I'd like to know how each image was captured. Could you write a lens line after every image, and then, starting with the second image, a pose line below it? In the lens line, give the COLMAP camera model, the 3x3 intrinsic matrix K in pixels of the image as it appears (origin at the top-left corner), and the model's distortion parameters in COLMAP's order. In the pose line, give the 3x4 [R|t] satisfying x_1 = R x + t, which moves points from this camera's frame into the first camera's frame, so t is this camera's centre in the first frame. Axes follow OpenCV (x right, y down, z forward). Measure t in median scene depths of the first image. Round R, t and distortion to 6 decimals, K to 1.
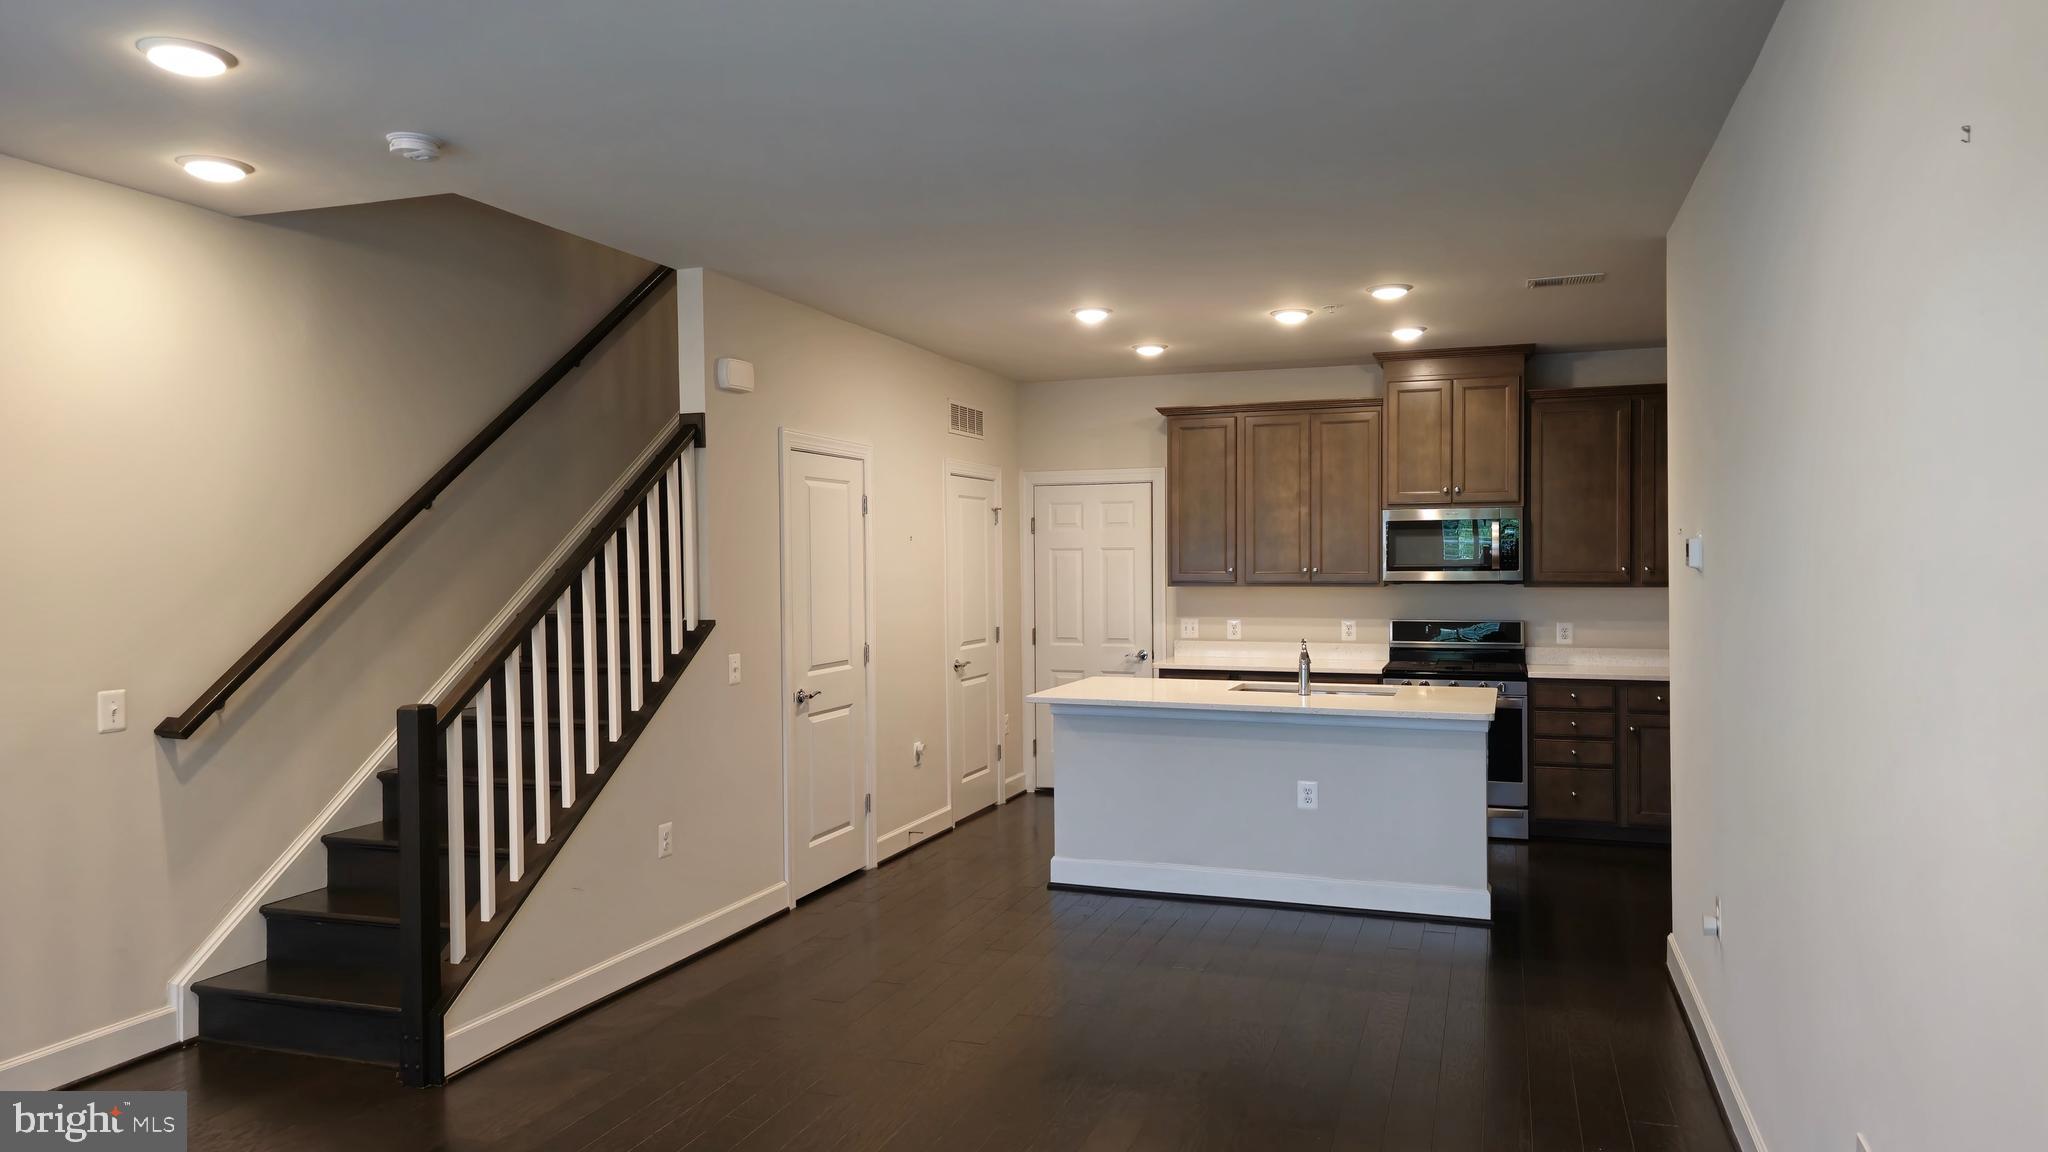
lens RADIAL K [[1338.0, 0, 1052.5], [0, 1338.0, 578.5], [0, 0, 1]] dist [0.050501, -0.000232]
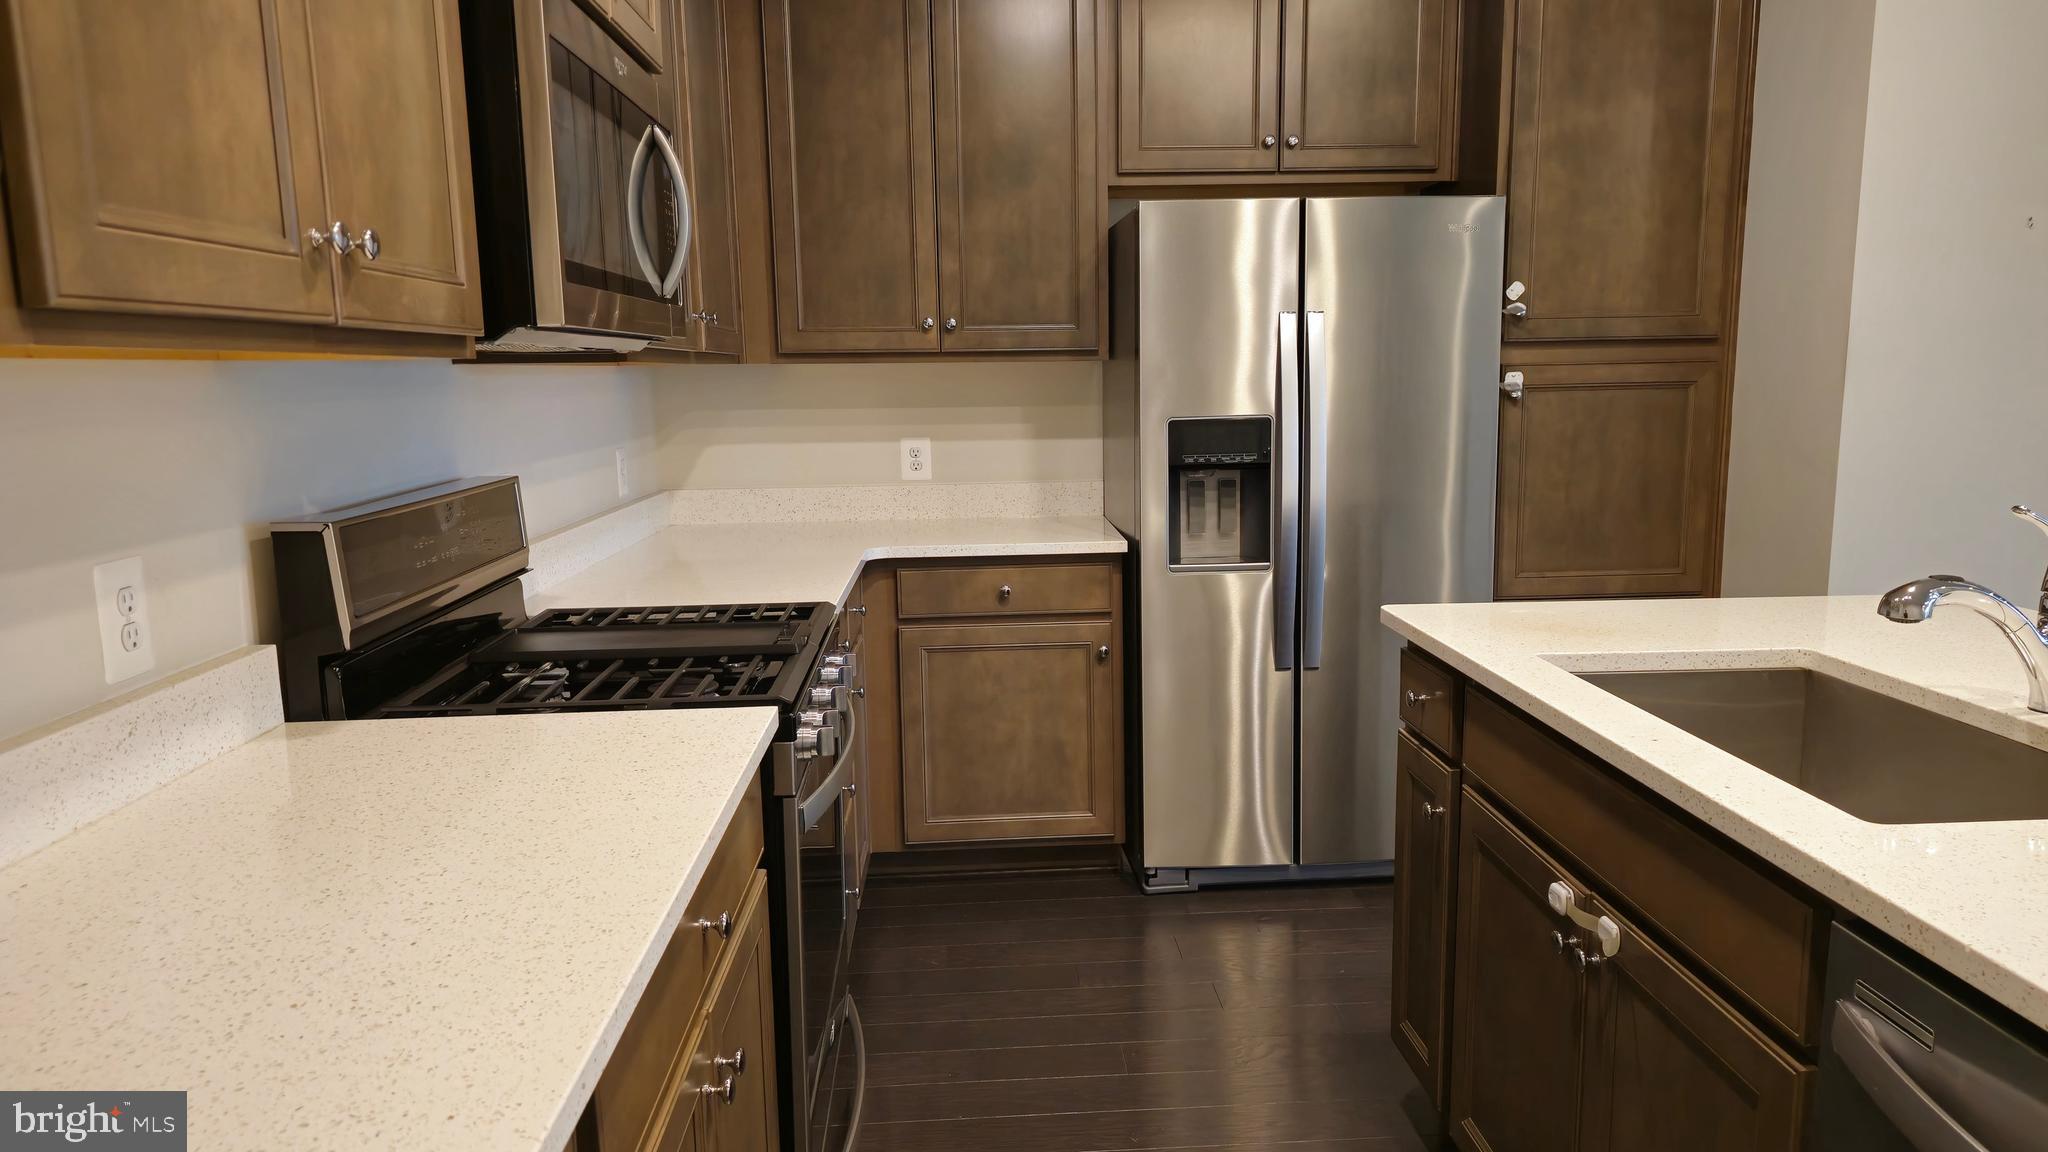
lens RADIAL K [[1354.7, 0, 1035.2], [0, 1354.7, 573.4], [0, 0, 1]] dist [0.050140, -0.000934]
pose [[-0.381172, -0.125790, 0.915906, 0.014992], [0.031653, 0.988344, 0.148912, 0.010190], [-0.923962, 0.085752, -0.372748, 0.986442]]
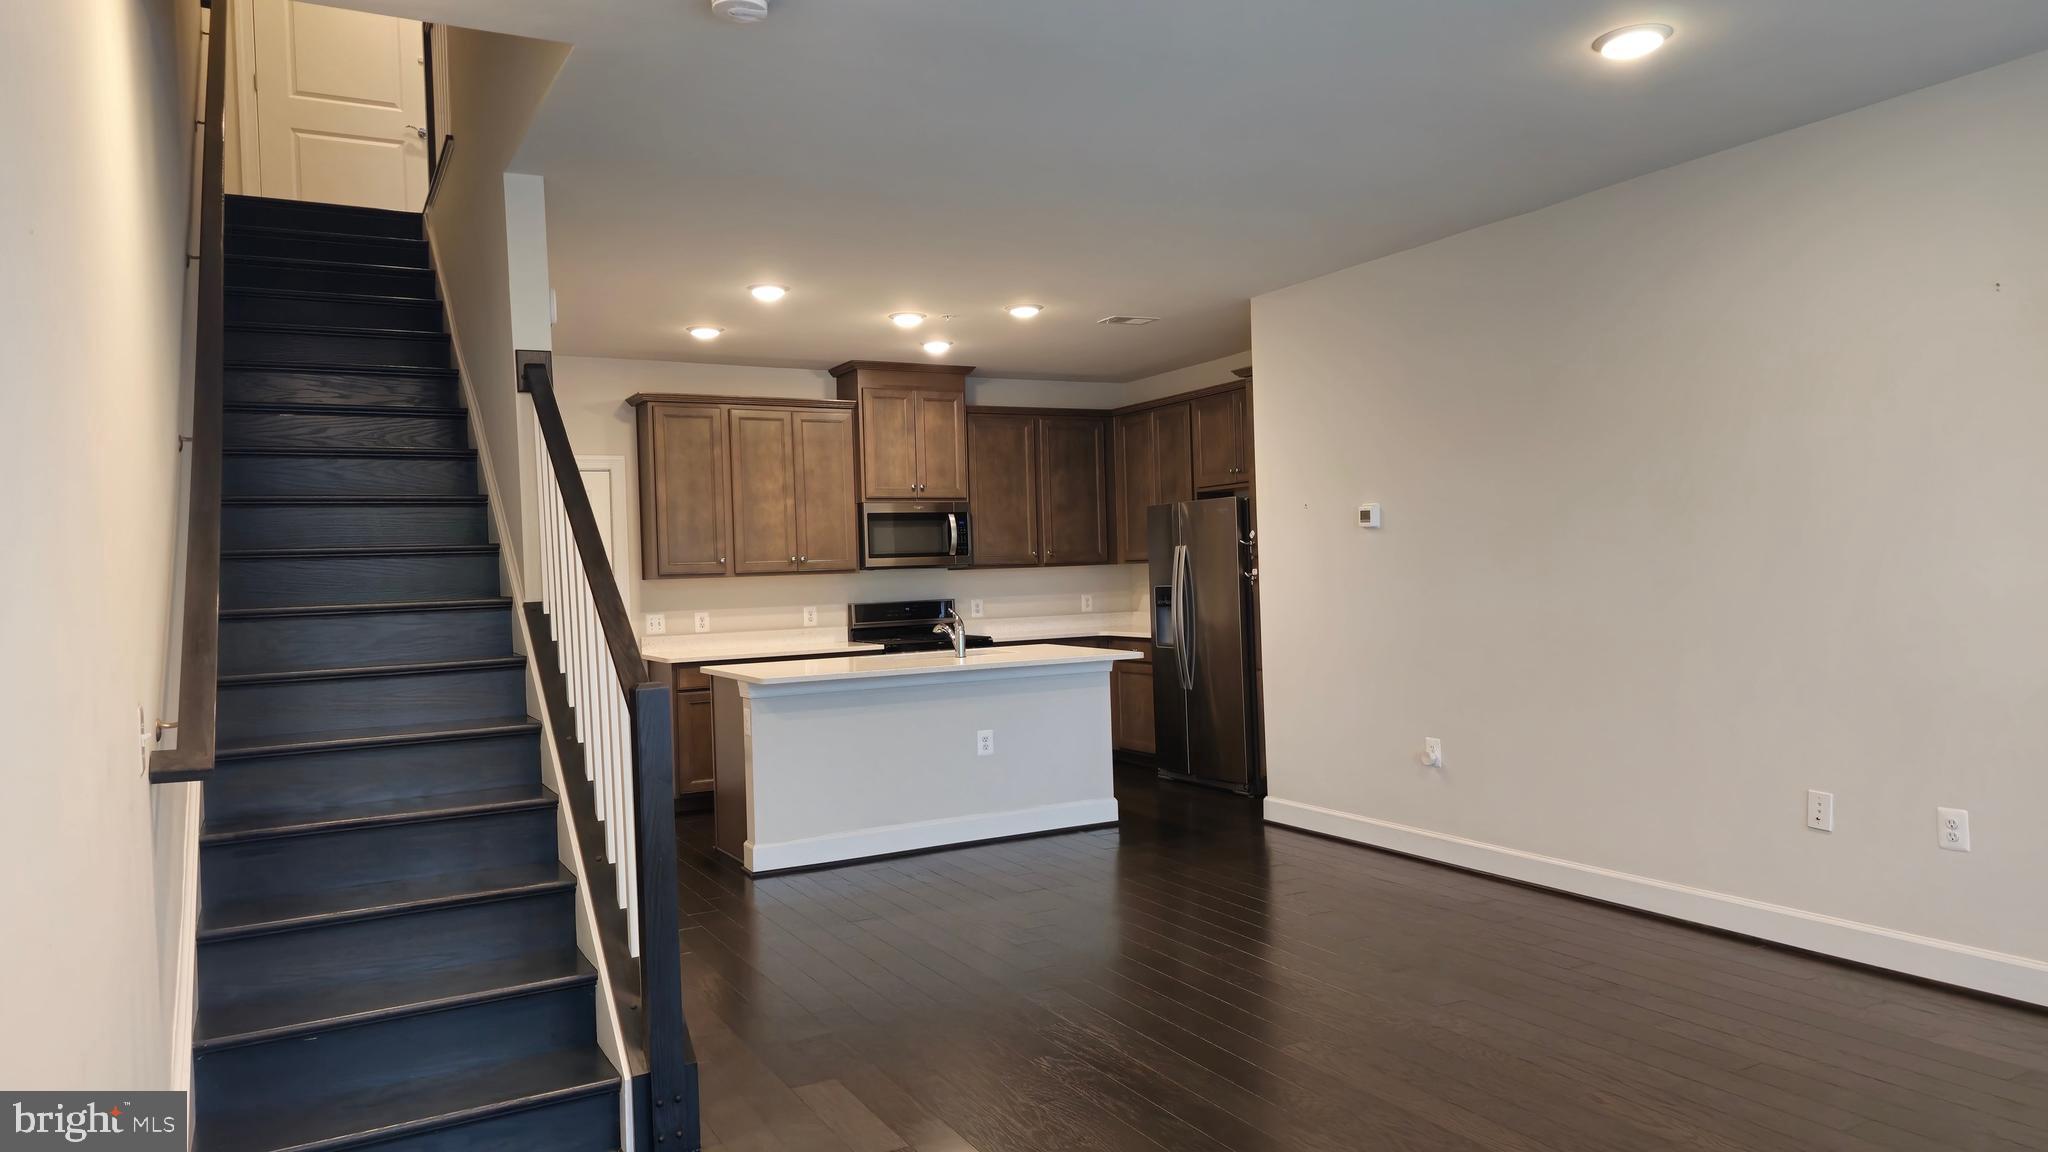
lens RADIAL K [[1338.0, 0, 1052.5], [0, 1338.0, 578.5], [0, 0, 1]] dist [0.050501, -0.000232]
pose [[0.660538, -0.021950, 0.750472, -0.466557], [0.040571, 0.999156, -0.006485, 0.023949], [-0.749696, 0.034731, 0.660871, 0.152146]]
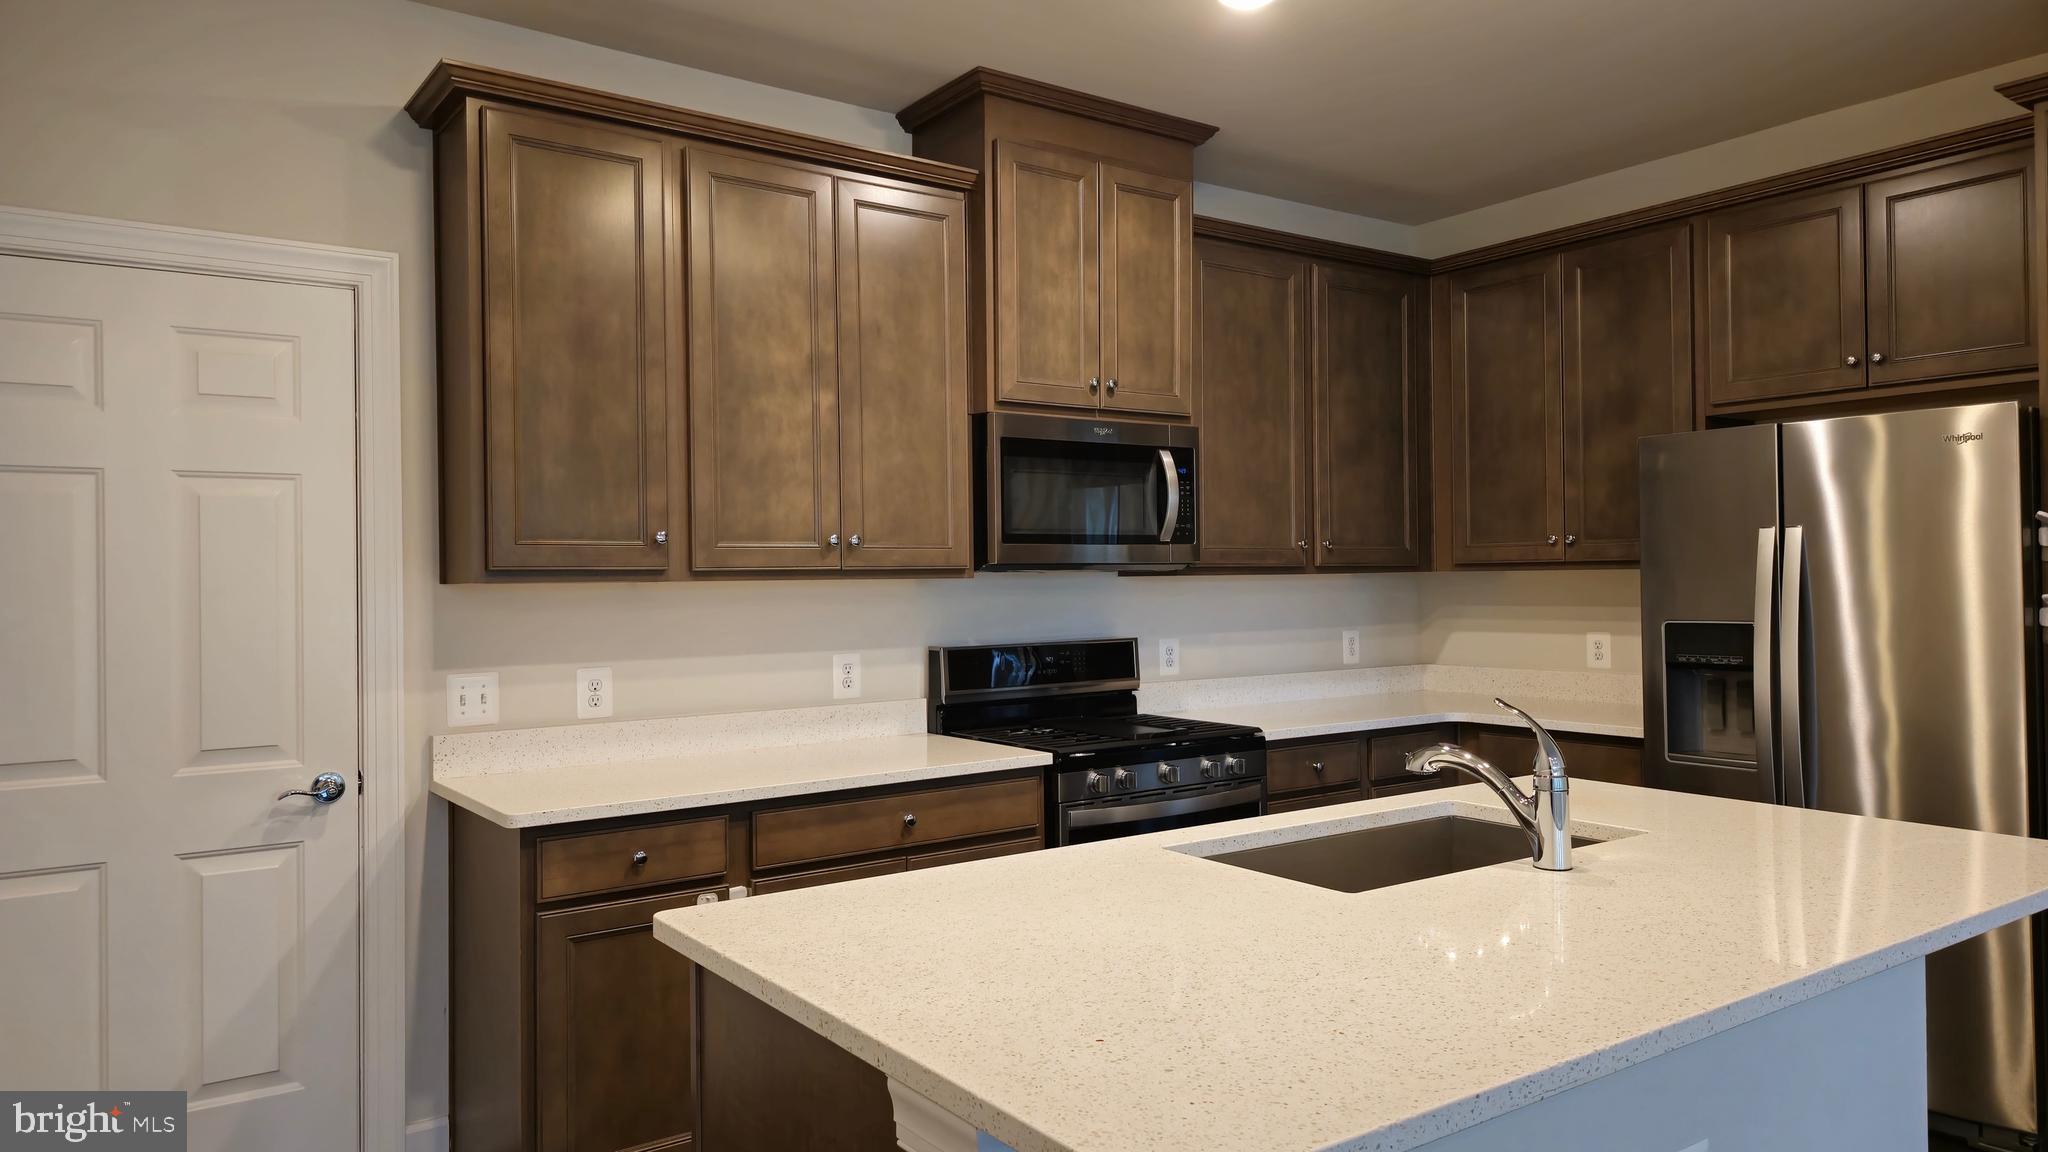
lens RADIAL K [[1354.7, 0, 1035.2], [0, 1354.7, 573.4], [0, 0, 1]] dist [0.050140, -0.000934]
pose [[0.571377, 0.001631, 0.820686, -0.128401], [0.021517, 0.999624, -0.016968, 0.013070], [-0.820405, 0.027354, 0.571128, 0.699878]]
